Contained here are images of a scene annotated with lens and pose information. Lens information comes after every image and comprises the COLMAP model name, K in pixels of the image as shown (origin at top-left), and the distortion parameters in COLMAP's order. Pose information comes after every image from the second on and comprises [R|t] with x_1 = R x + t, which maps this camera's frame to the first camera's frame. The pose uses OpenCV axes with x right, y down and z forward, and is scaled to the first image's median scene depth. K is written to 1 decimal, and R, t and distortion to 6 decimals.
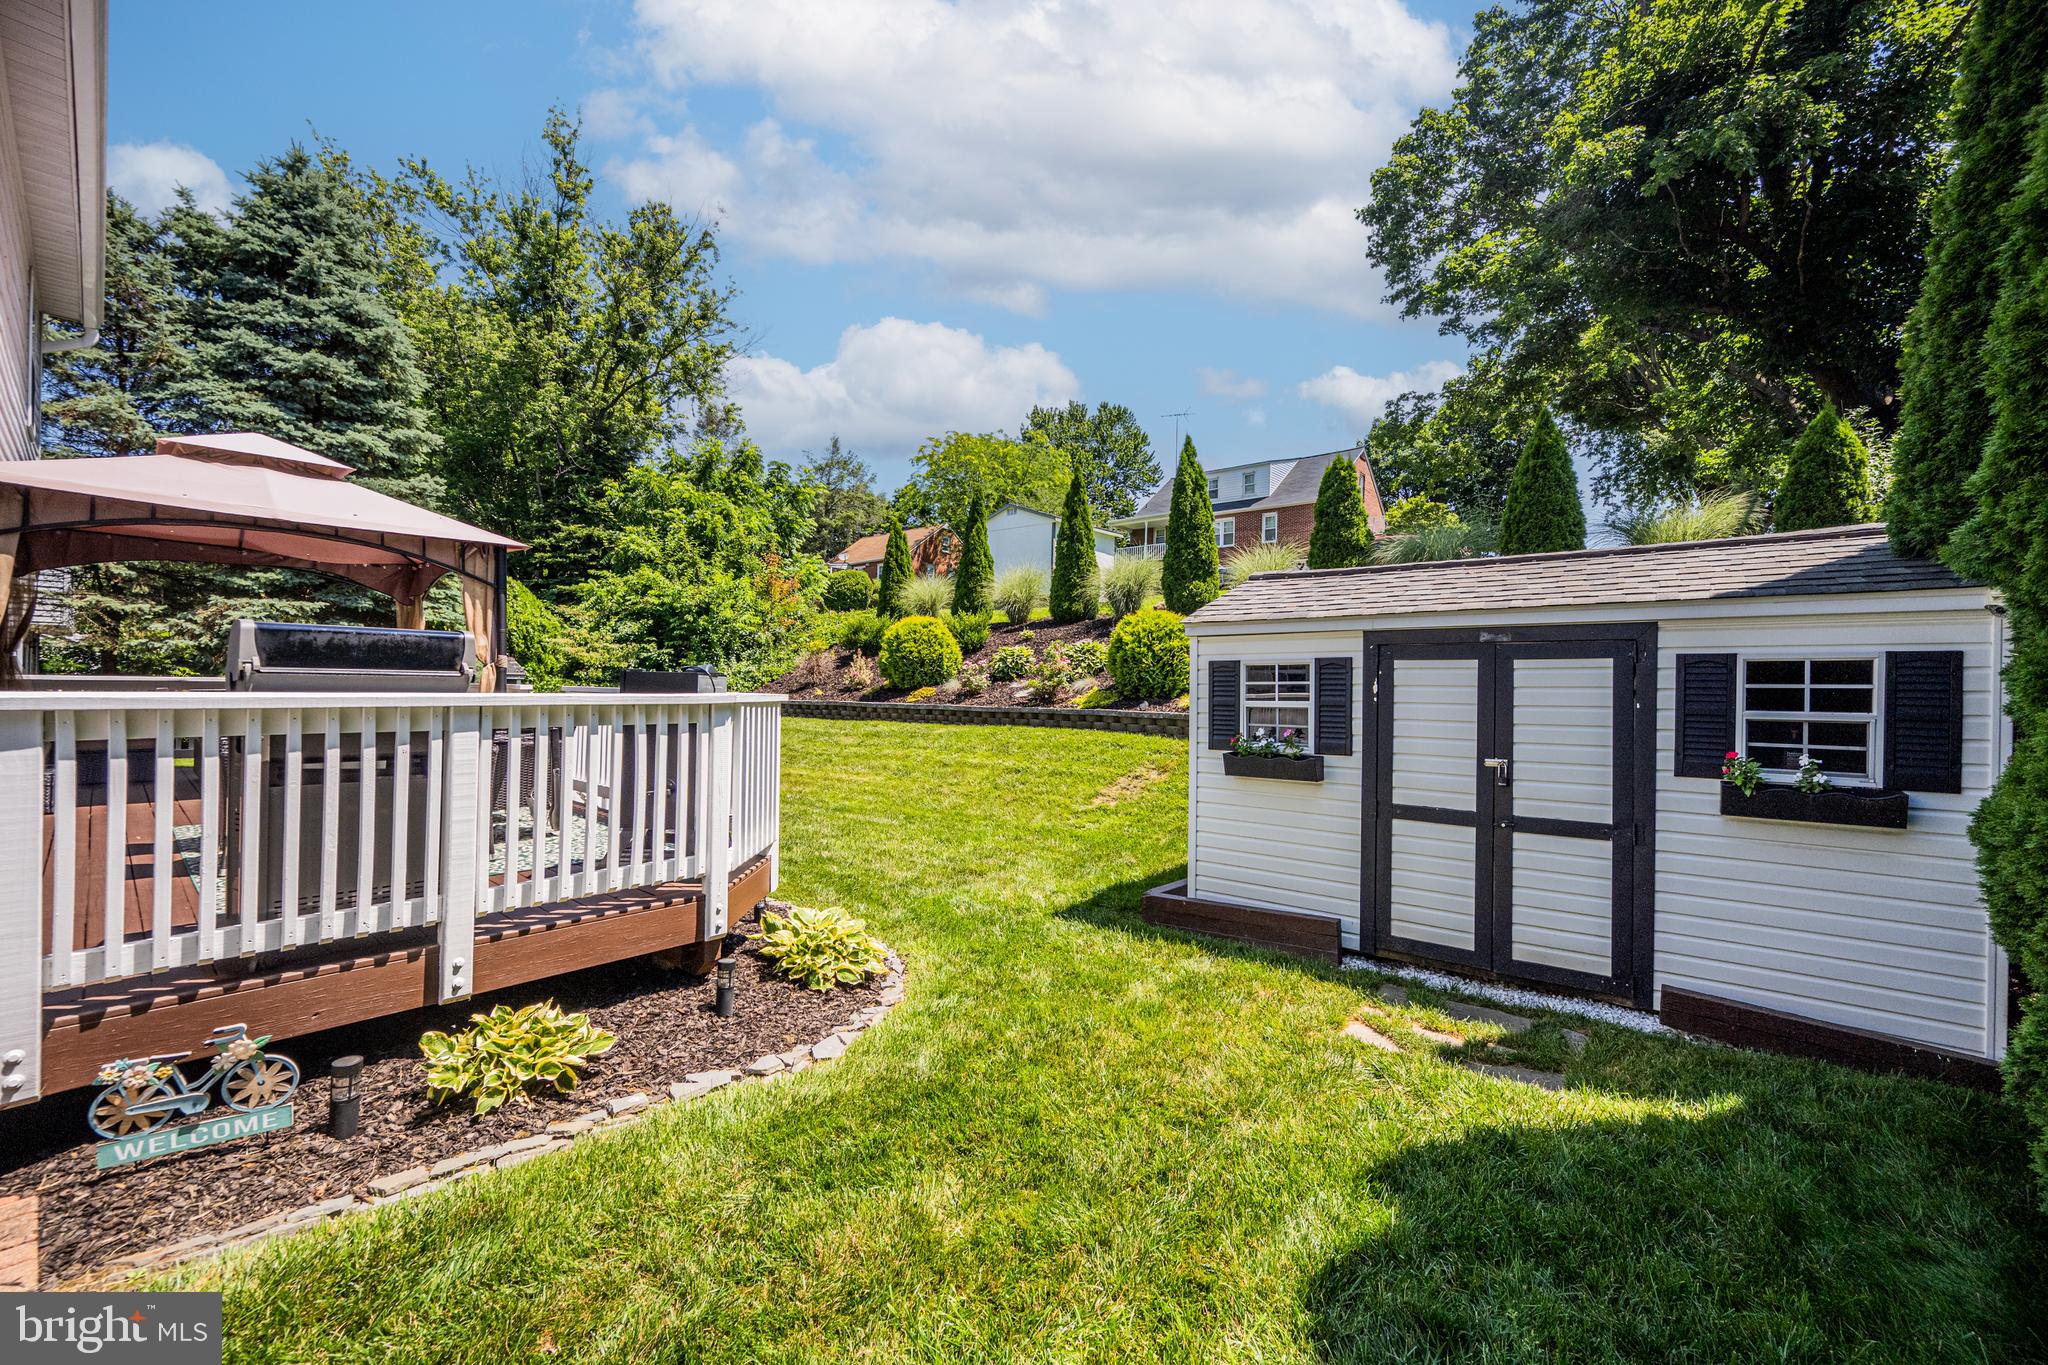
lens RADIAL K [[810.0, 0, 1019.5], [0, 810.0, 696.4], [0, 0, 1]] dist [-0.000291, -0.000252]
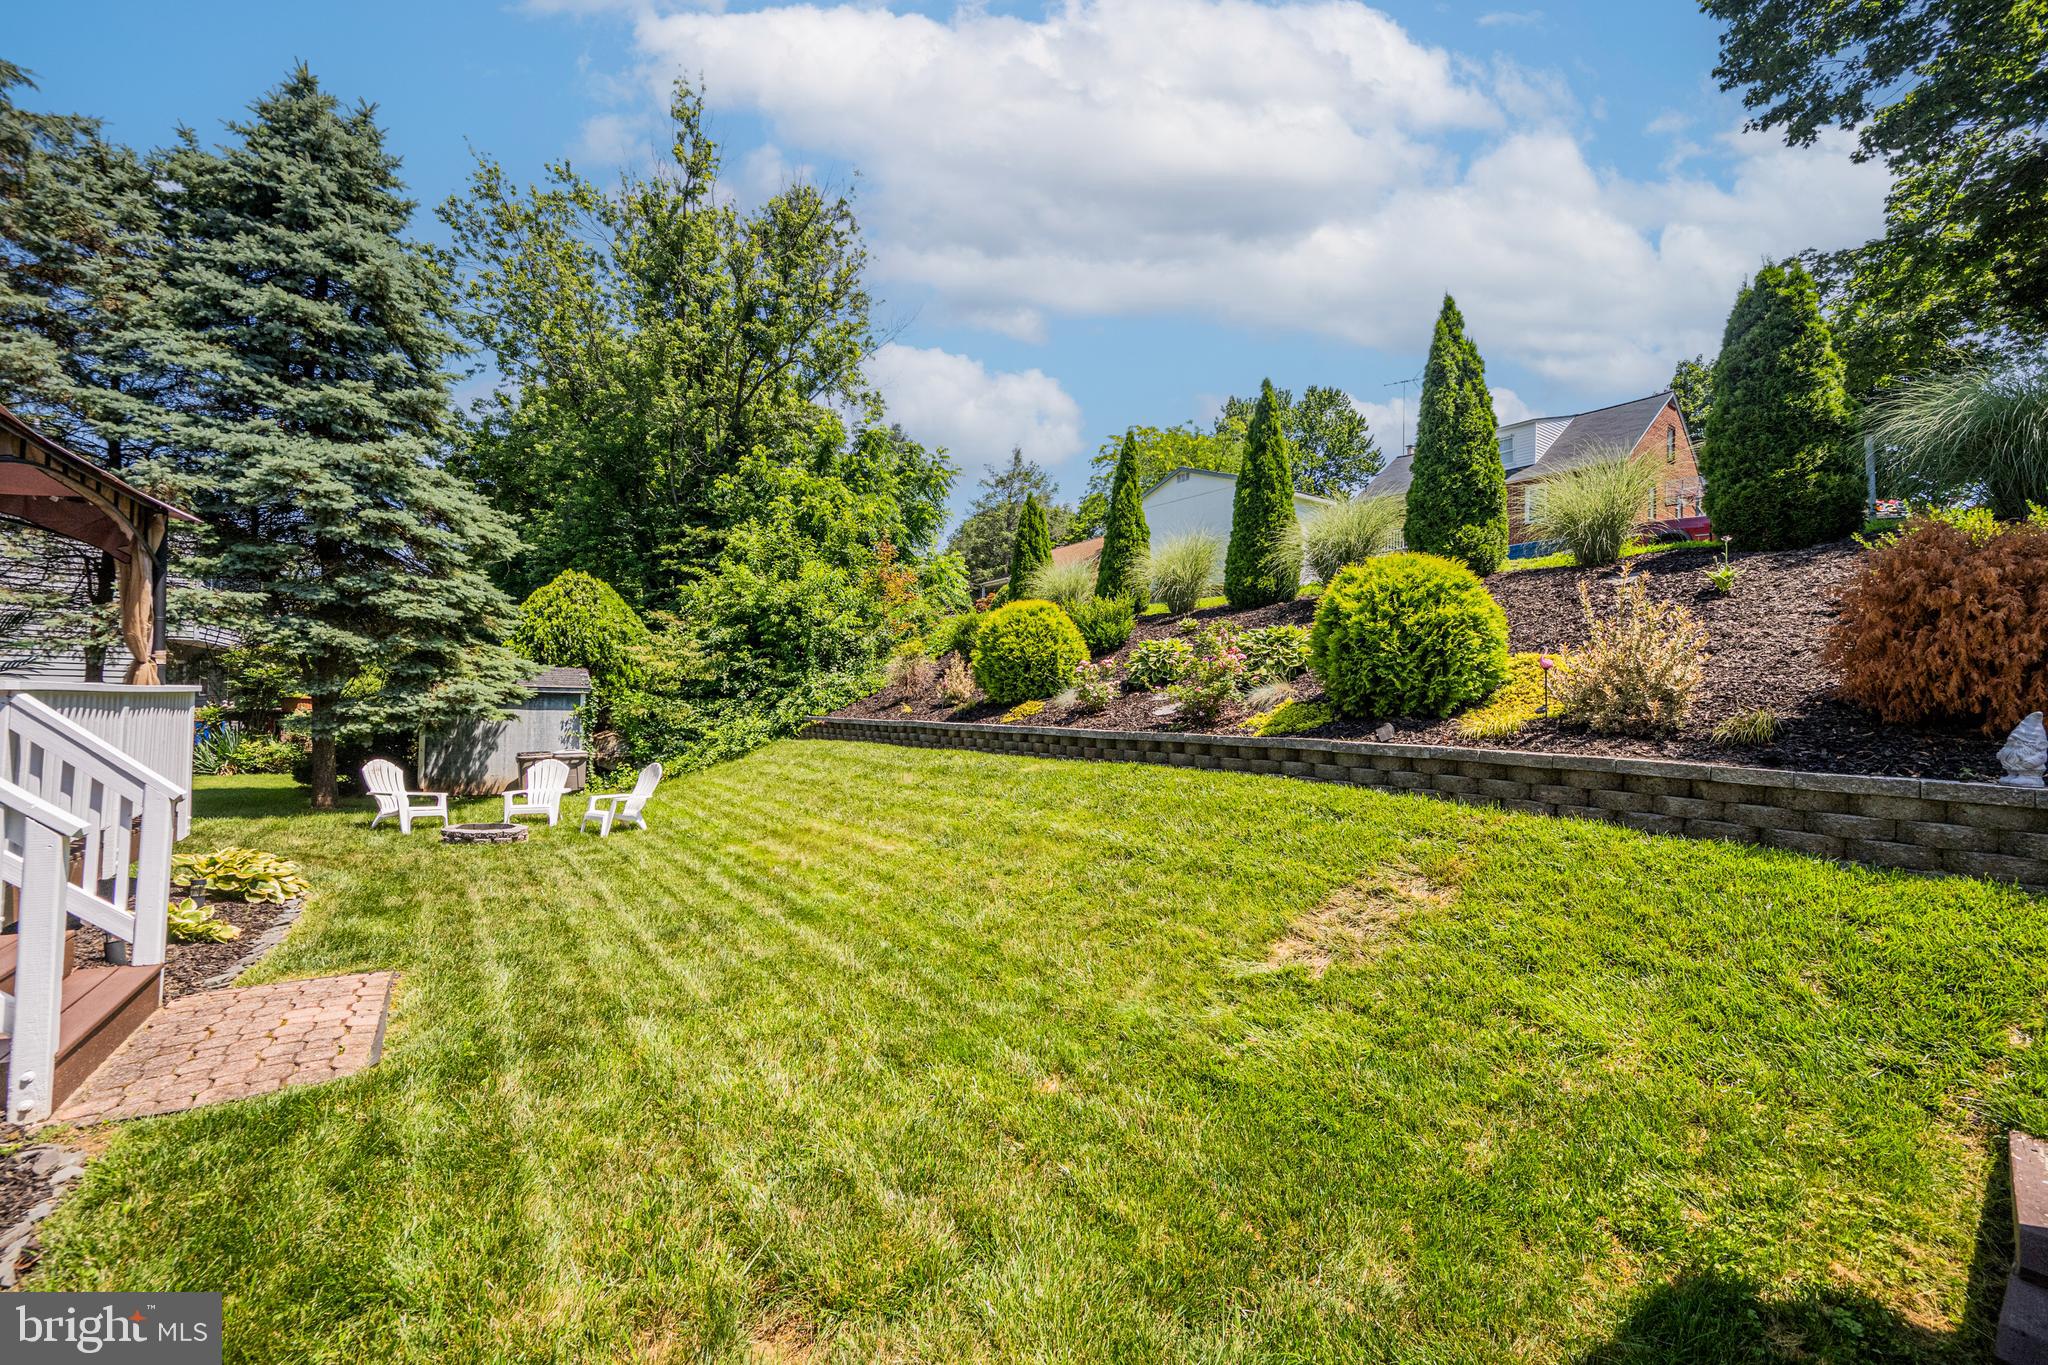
lens RADIAL K [[810.0, 0, 1019.5], [0, 810.0, 696.4], [0, 0, 1]] dist [-0.000291, -0.000252]
pose [[0.969985, -0.002339, -0.243155, 0.040412], [-0.004186, 0.999645, -0.026312, 0.002516], [0.243130, 0.026540, 0.969630, 0.334651]]
